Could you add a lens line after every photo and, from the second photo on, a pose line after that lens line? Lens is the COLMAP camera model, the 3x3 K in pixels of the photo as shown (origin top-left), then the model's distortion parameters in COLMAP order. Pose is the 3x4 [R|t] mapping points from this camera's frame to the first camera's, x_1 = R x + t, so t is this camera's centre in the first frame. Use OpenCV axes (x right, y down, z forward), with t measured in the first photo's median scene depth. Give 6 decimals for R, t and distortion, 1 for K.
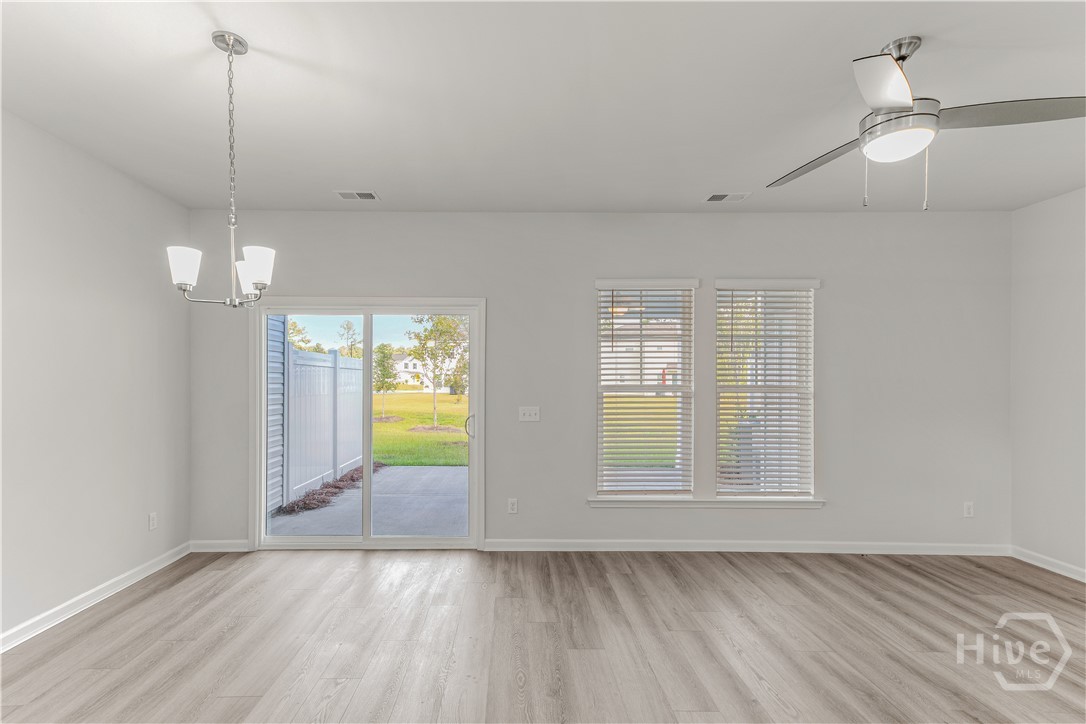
lens RADIAL K [[499.7, 0, 506.0], [0, 499.7, 374.8], [0, 0, 1]] dist [0.021492, 0.001475]
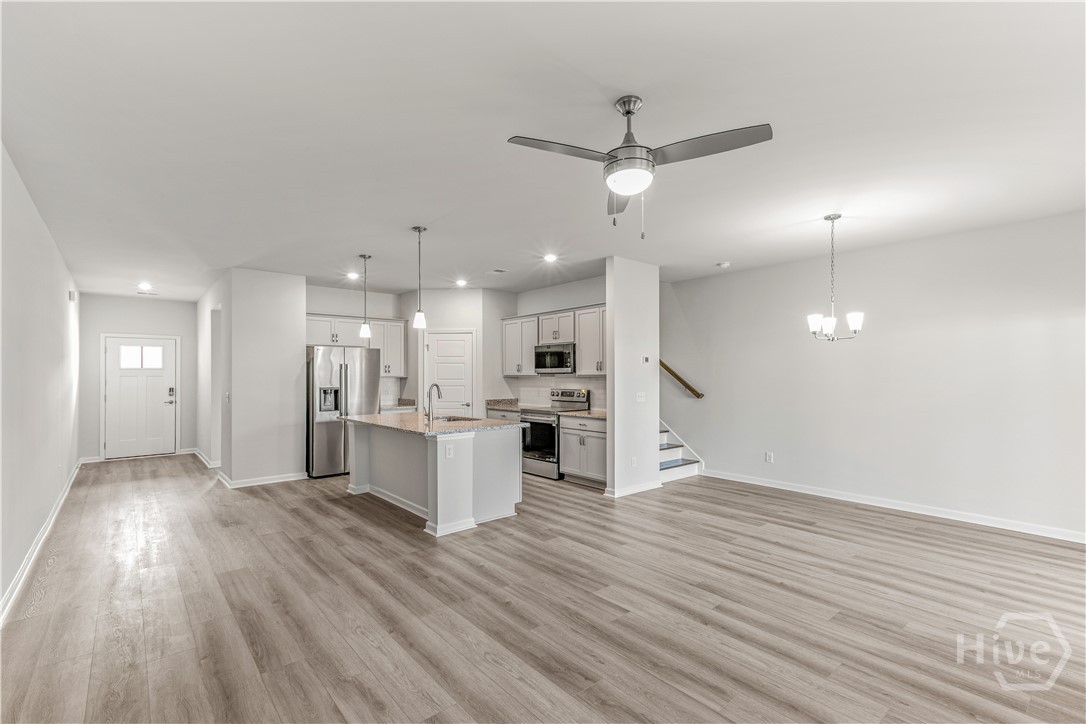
lens RADIAL K [[499.7, 0, 540.1], [0, 499.7, 371.1], [0, 0, 1]] dist [0.021492, 0.001475]
pose [[-0.745935, -0.006690, -0.665985, 0.883640], [0.006121, 0.999838, -0.016899, 0.014121], [0.665990, -0.016682, -0.745774, 0.899031]]
